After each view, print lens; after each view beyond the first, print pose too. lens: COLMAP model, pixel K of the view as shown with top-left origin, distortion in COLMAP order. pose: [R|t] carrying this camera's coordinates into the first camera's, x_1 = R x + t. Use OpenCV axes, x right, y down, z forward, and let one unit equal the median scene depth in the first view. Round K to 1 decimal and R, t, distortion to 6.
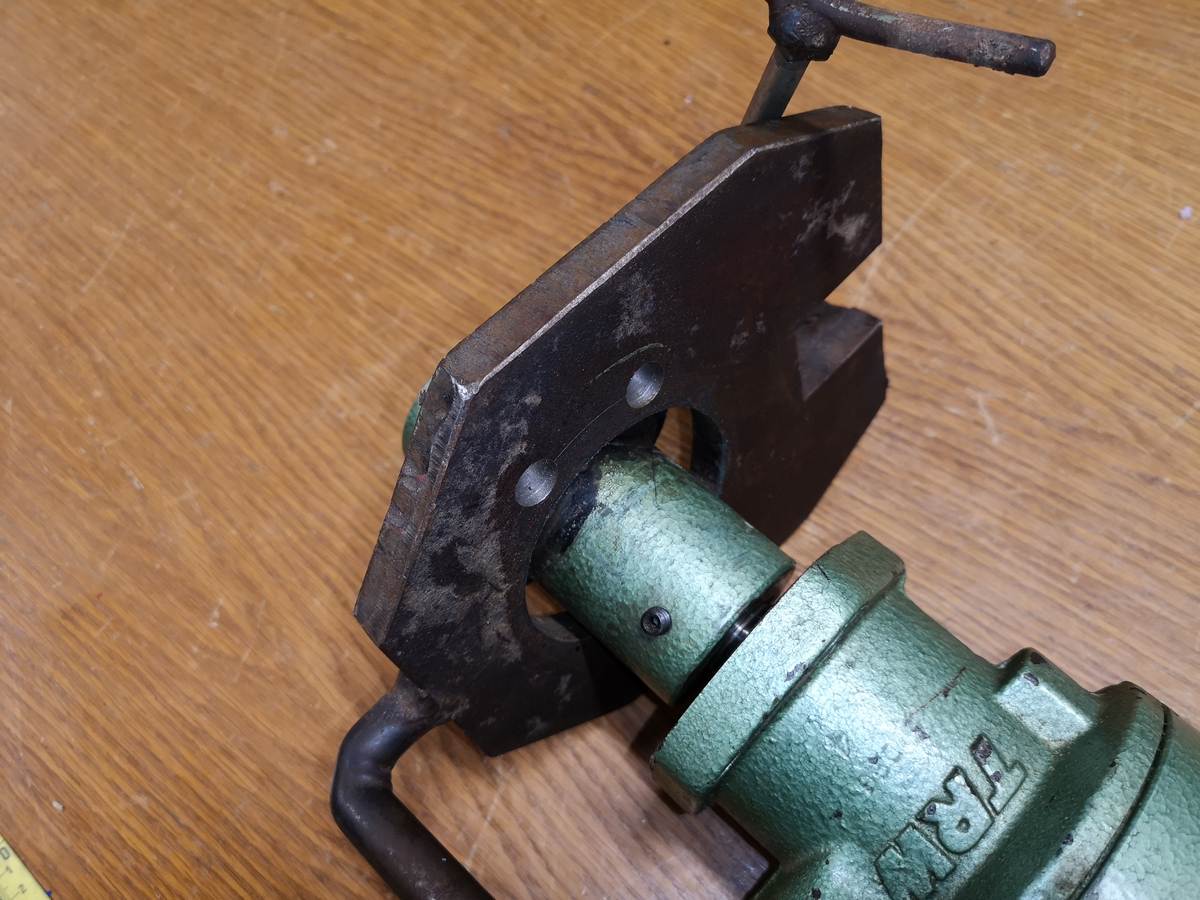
lens RADIAL K [[961.7, 0, 602.8], [0, 961.7, 438.6], [0, 0, 1]] dist [0.006232, -0.035550]
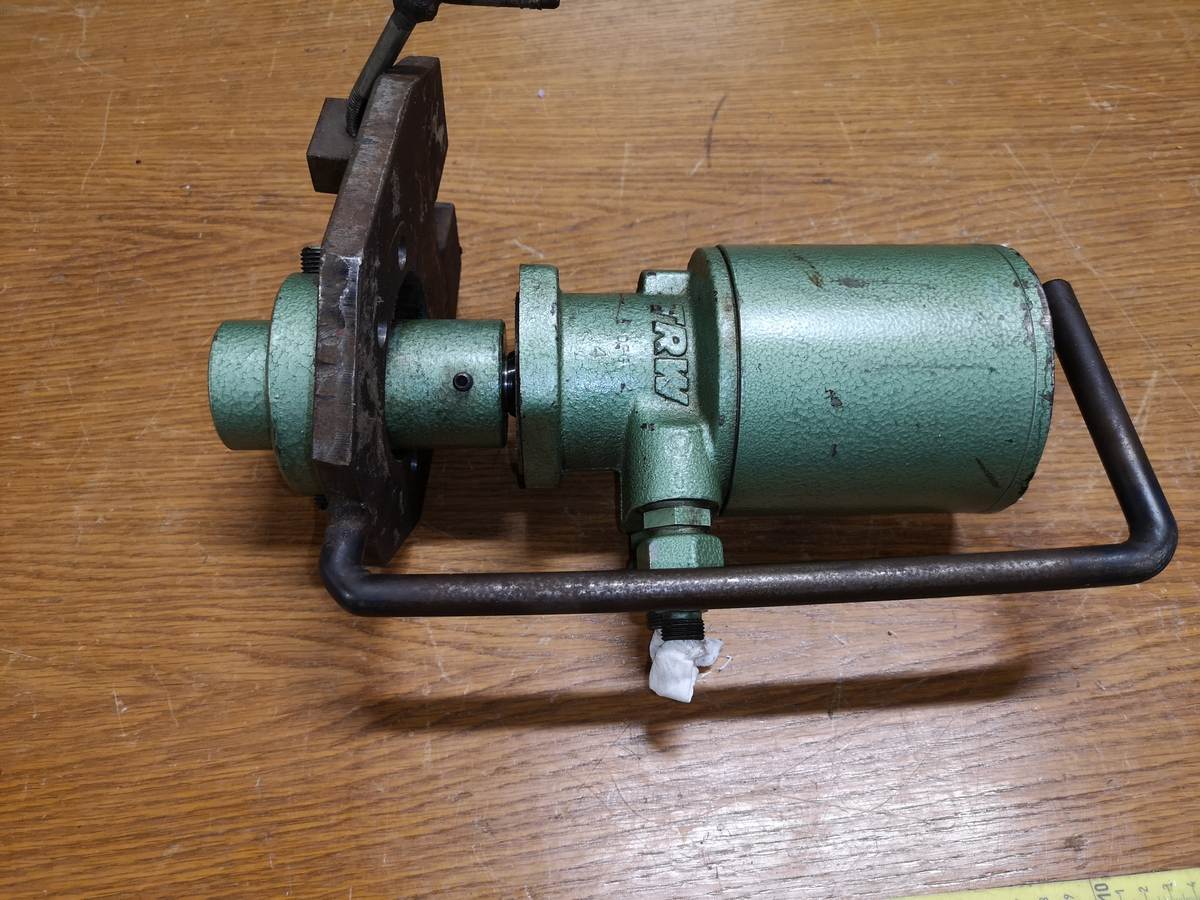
lens RADIAL K [[961.7, 0, 589.4], [0, 961.7, 410.3], [0, 0, 1]] dist [0.006232, -0.035550]
pose [[0.705433, -0.530120, 0.470466, -0.410081], [0.598313, 0.801242, 0.005707, 0.261162], [-0.379982, 0.277460, 0.882400, -0.296866]]
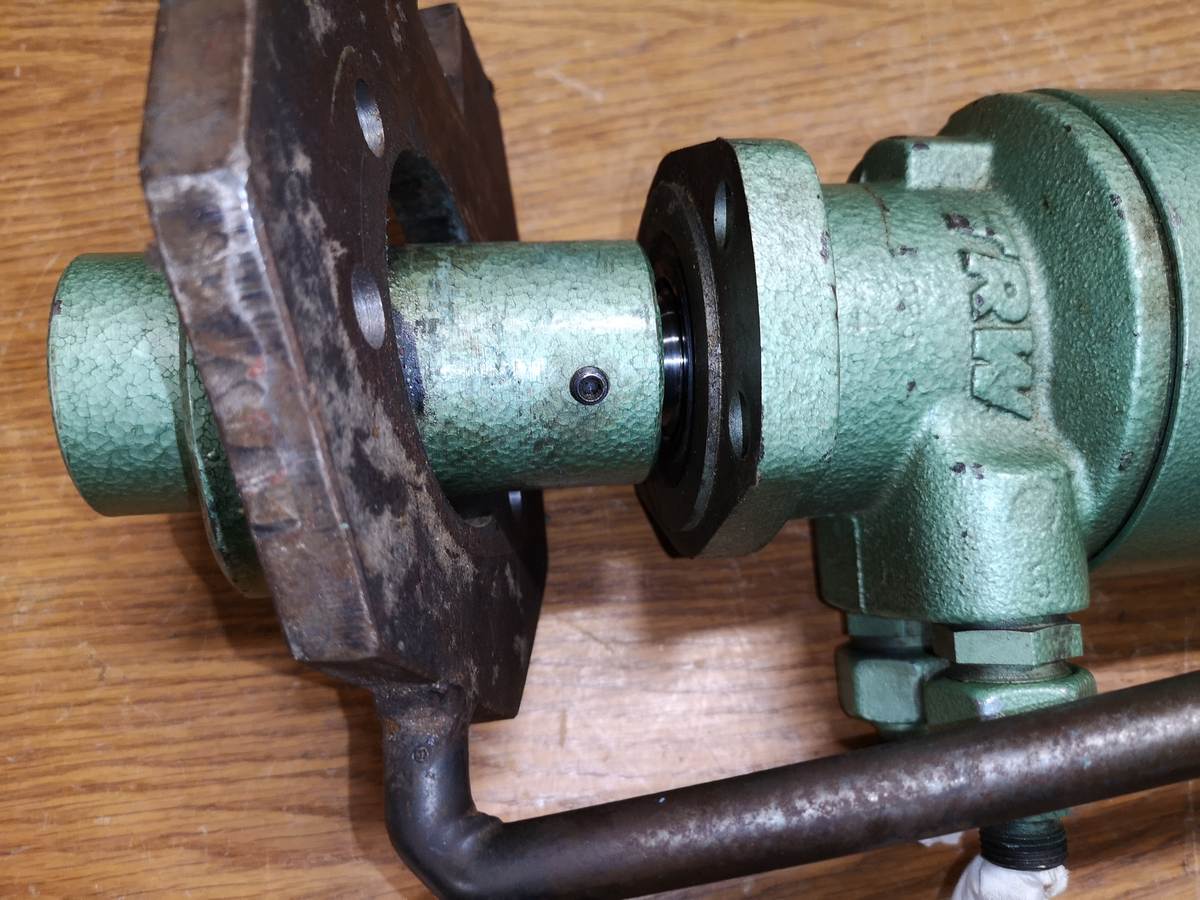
lens RADIAL K [[961.7, 0, 620.0], [0, 961.7, 438.3], [0, 0, 1]] dist [0.006232, -0.035550]
pose [[0.624447, -0.654528, 0.426215, -0.209123], [0.620263, 0.747193, 0.238698, 0.044580], [-0.474699, 0.115311, 0.872562, 0.266750]]
